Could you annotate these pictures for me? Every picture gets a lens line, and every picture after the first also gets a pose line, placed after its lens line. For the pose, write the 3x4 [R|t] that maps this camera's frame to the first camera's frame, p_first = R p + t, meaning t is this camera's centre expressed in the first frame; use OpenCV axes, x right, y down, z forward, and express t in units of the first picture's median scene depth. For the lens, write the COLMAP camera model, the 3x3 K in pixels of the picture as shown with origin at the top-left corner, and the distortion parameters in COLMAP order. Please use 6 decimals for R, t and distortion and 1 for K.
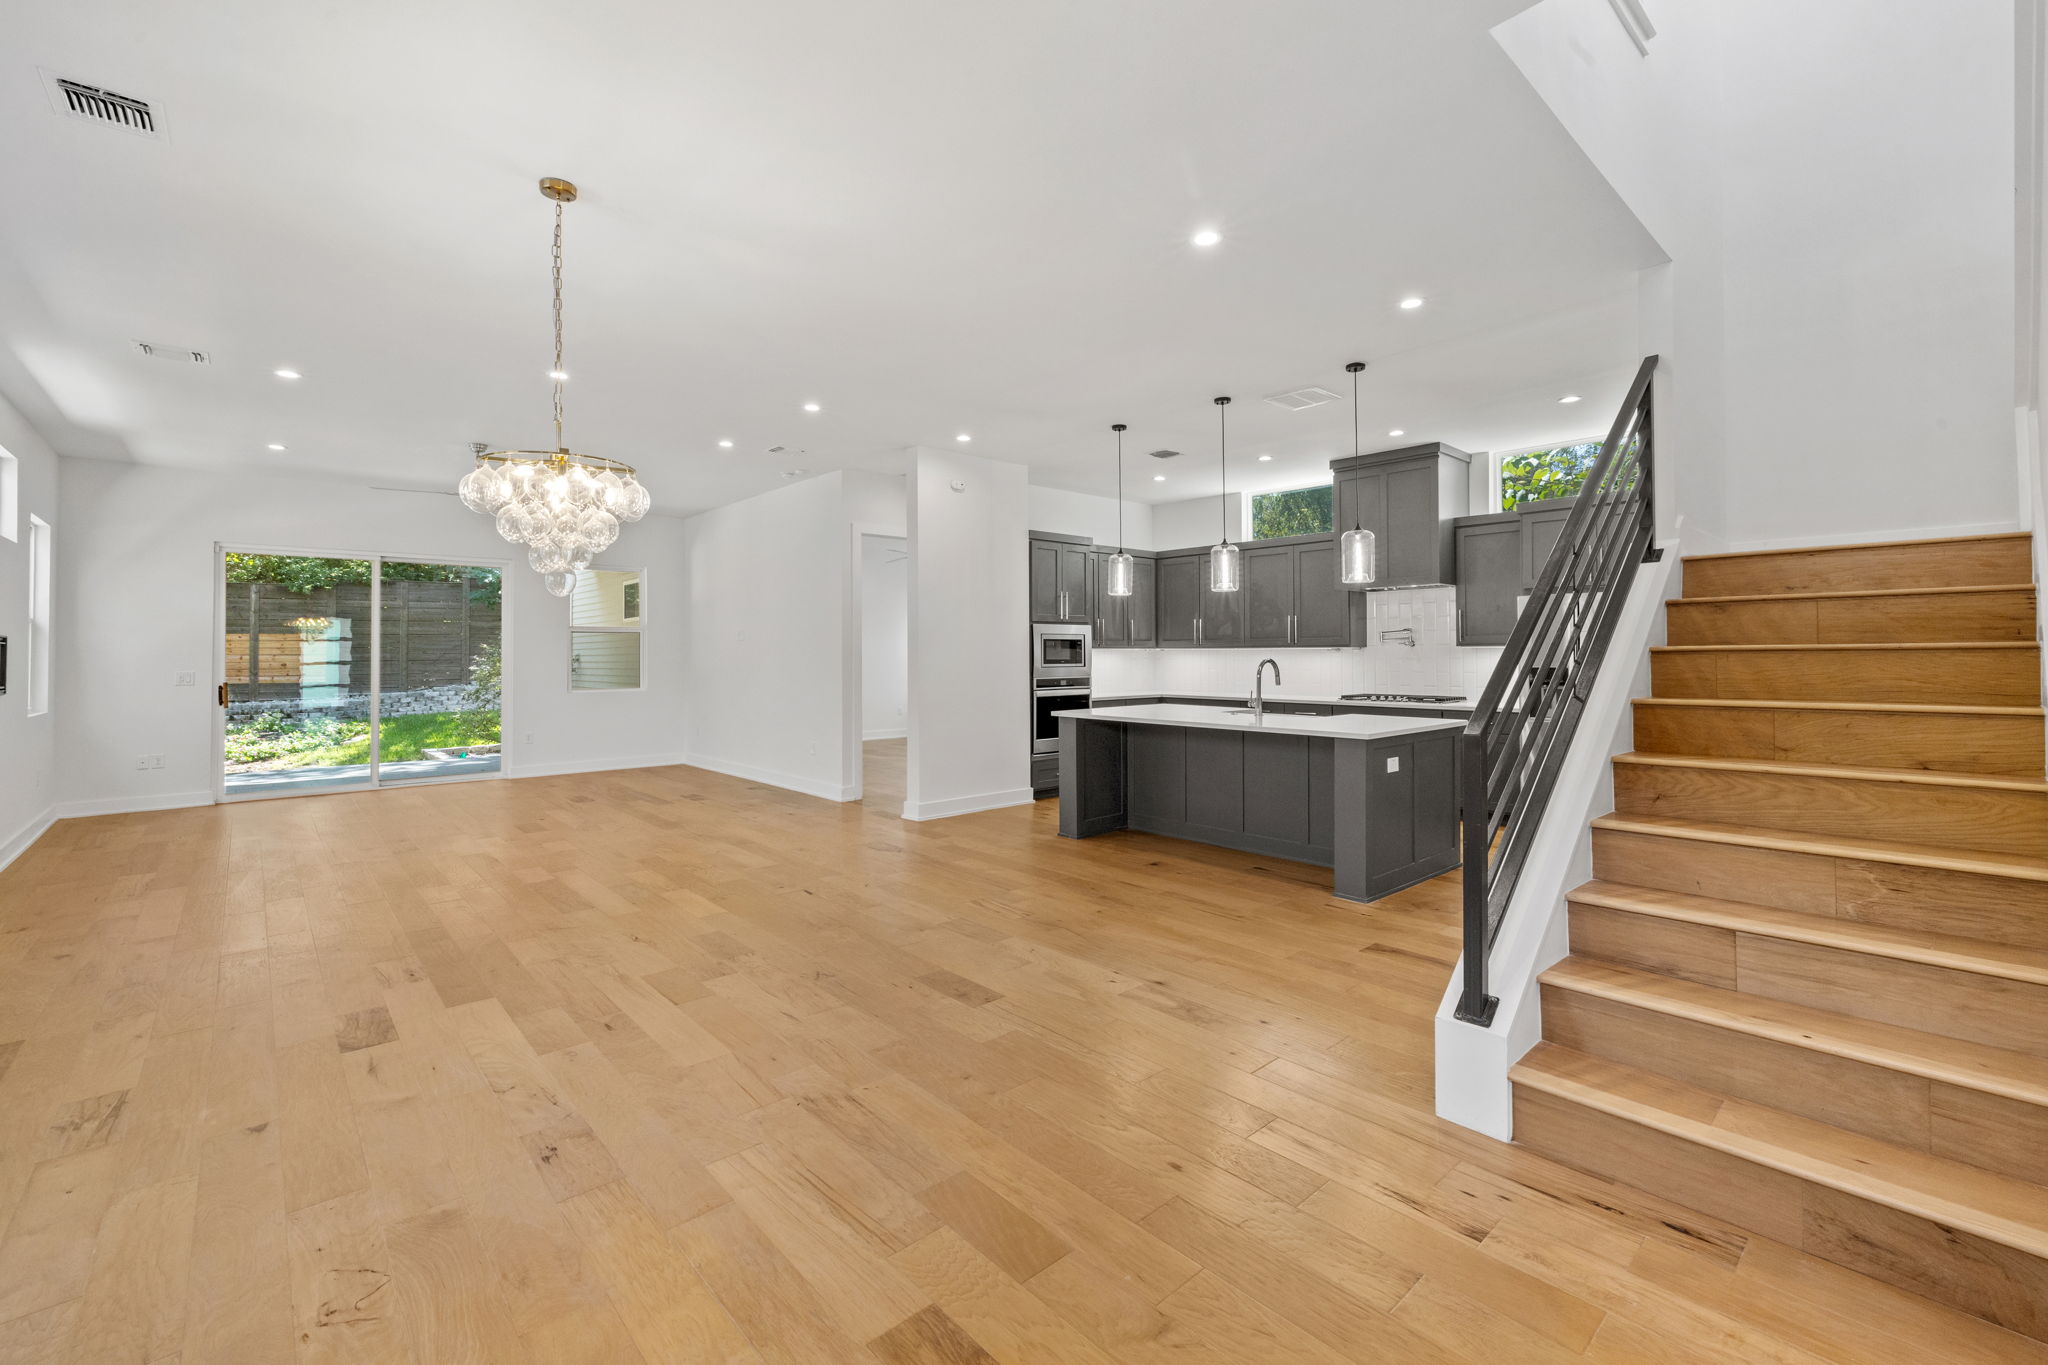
lens RADIAL K [[879.3, 0, 1029.7], [0, 879.3, 652.3], [0, 0, 1]] dist [0.000477, 0.000082]
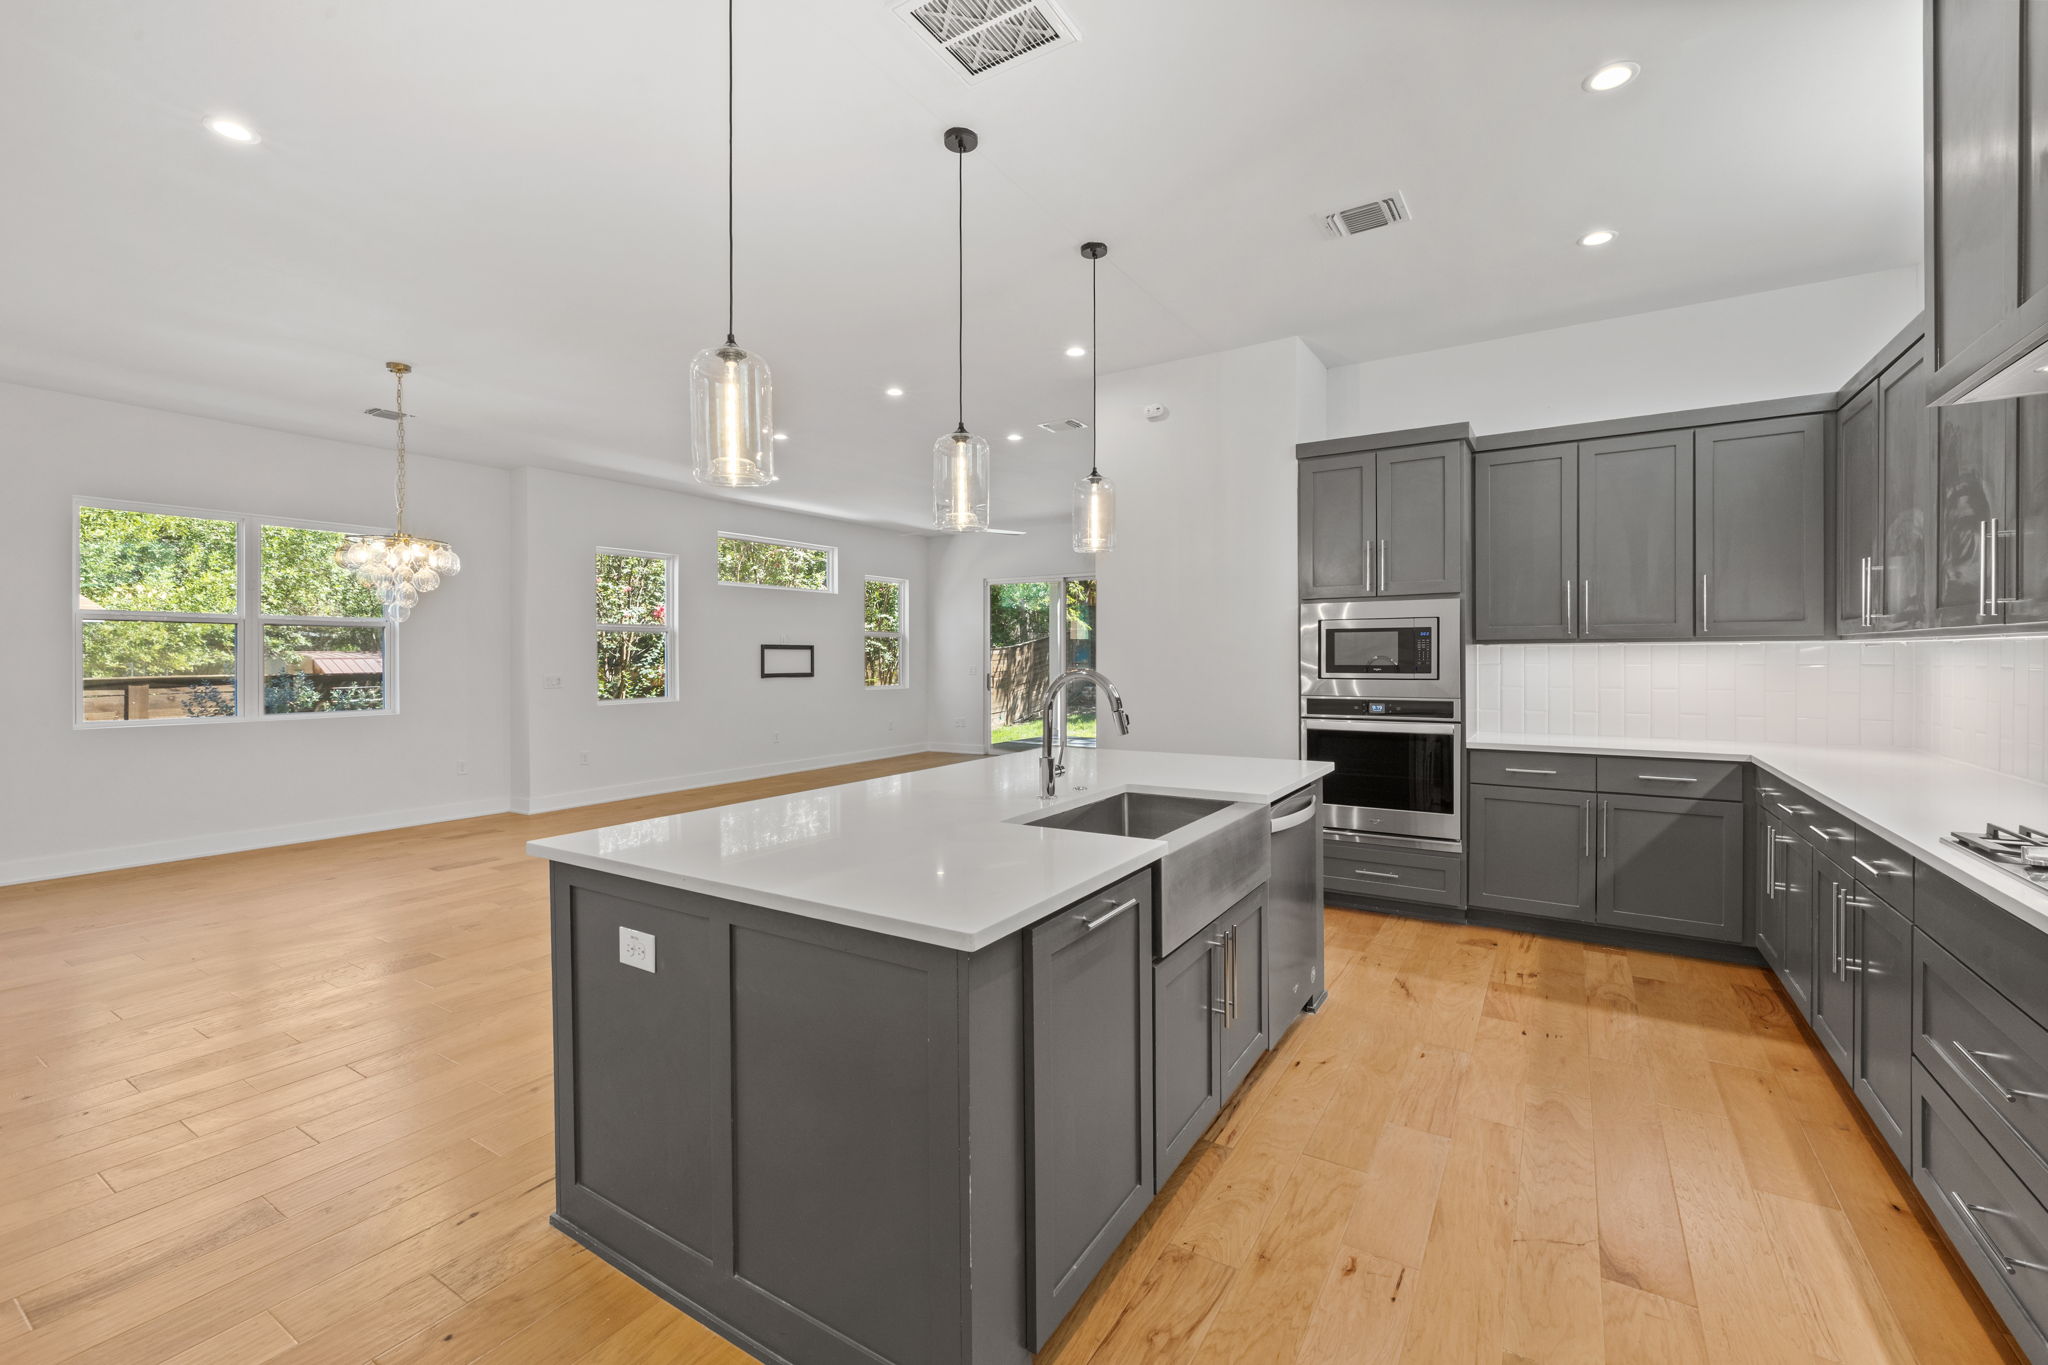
lens RADIAL K [[879.3, 0, 1029.7], [0, 879.3, 652.3], [0, 0, 1]] dist [0.000477, 0.000082]
pose [[0.281195, 0.002988, -0.959646, 0.510386], [0.013482, 0.999884, 0.007063, -0.006818], [0.959556, -0.014924, 0.281122, 0.653753]]
